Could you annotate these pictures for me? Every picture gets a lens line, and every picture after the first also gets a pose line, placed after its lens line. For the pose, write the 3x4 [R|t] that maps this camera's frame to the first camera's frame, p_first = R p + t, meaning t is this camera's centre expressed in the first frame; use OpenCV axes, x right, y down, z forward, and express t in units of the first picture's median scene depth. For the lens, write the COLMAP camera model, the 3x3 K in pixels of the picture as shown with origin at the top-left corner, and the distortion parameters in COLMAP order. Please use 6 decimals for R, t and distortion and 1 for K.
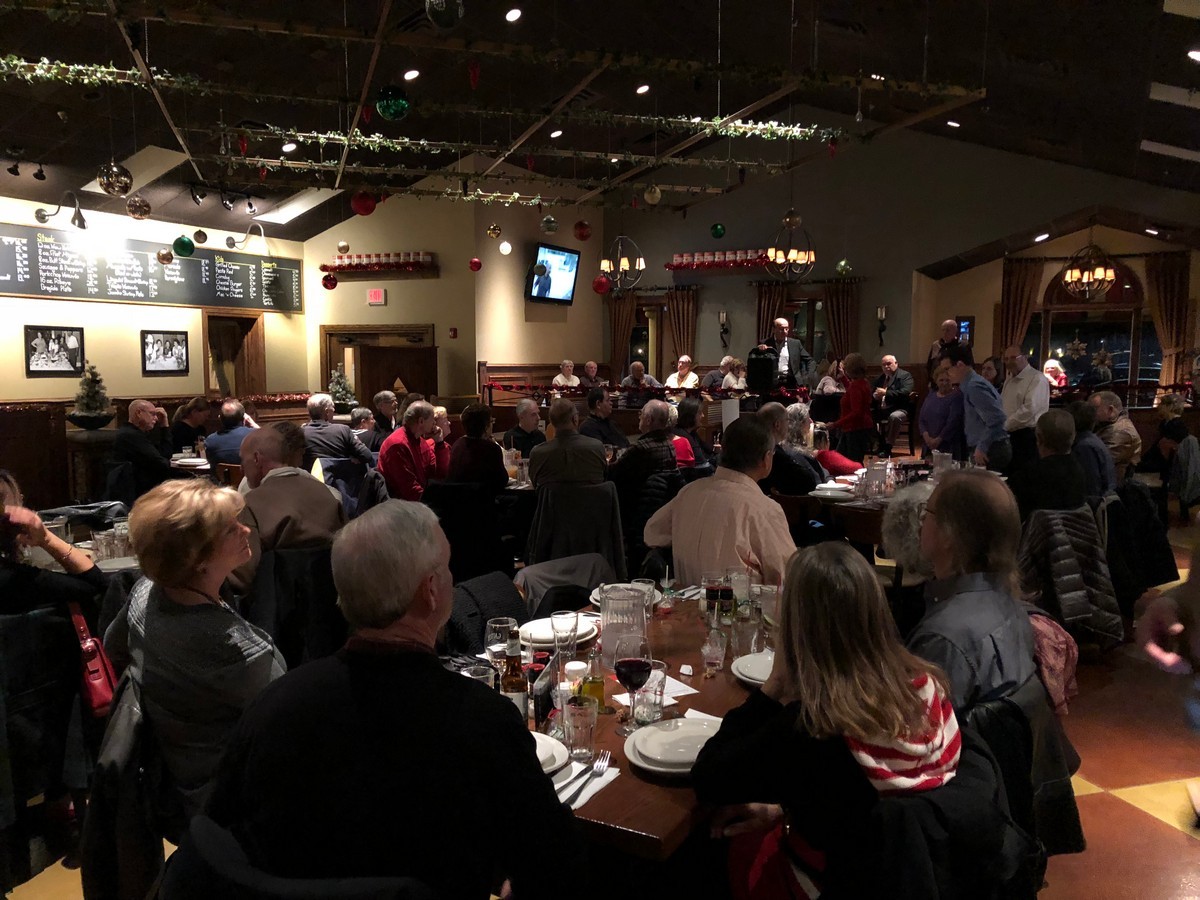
lens RADIAL K [[1001.4, 0, 600.0], [0, 1001.4, 450.0], [0, 0, 1]] dist [0.131501, -0.286583]
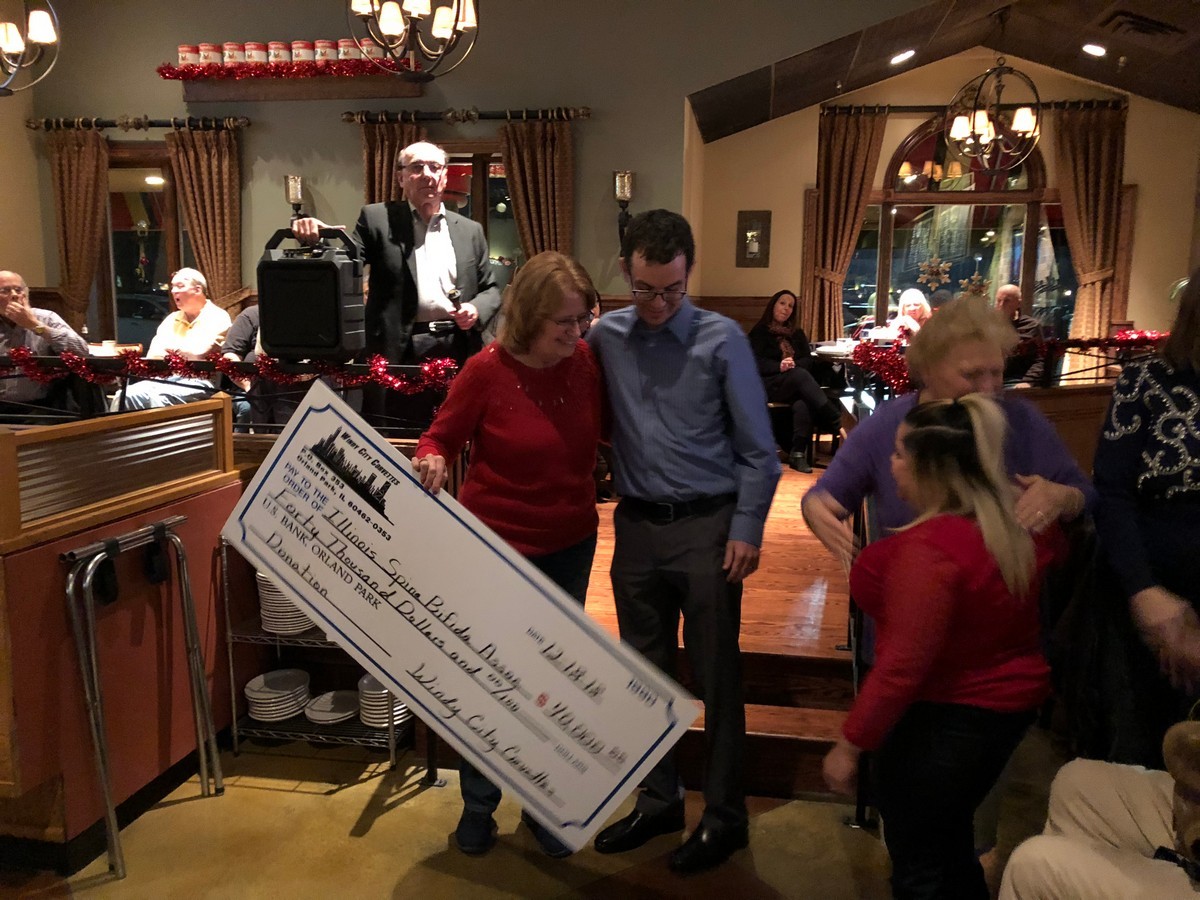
lens RADIAL K [[977.0, 0, 598.9], [0, 977.0, 445.2], [0, 0, 1]] dist [0.024906, -0.000205]
pose [[0.956557, -0.036874, 0.289203, 0.124776], [0.018441, 0.997636, 0.066204, -0.042989], [-0.290960, -0.057995, 0.954976, 0.534525]]
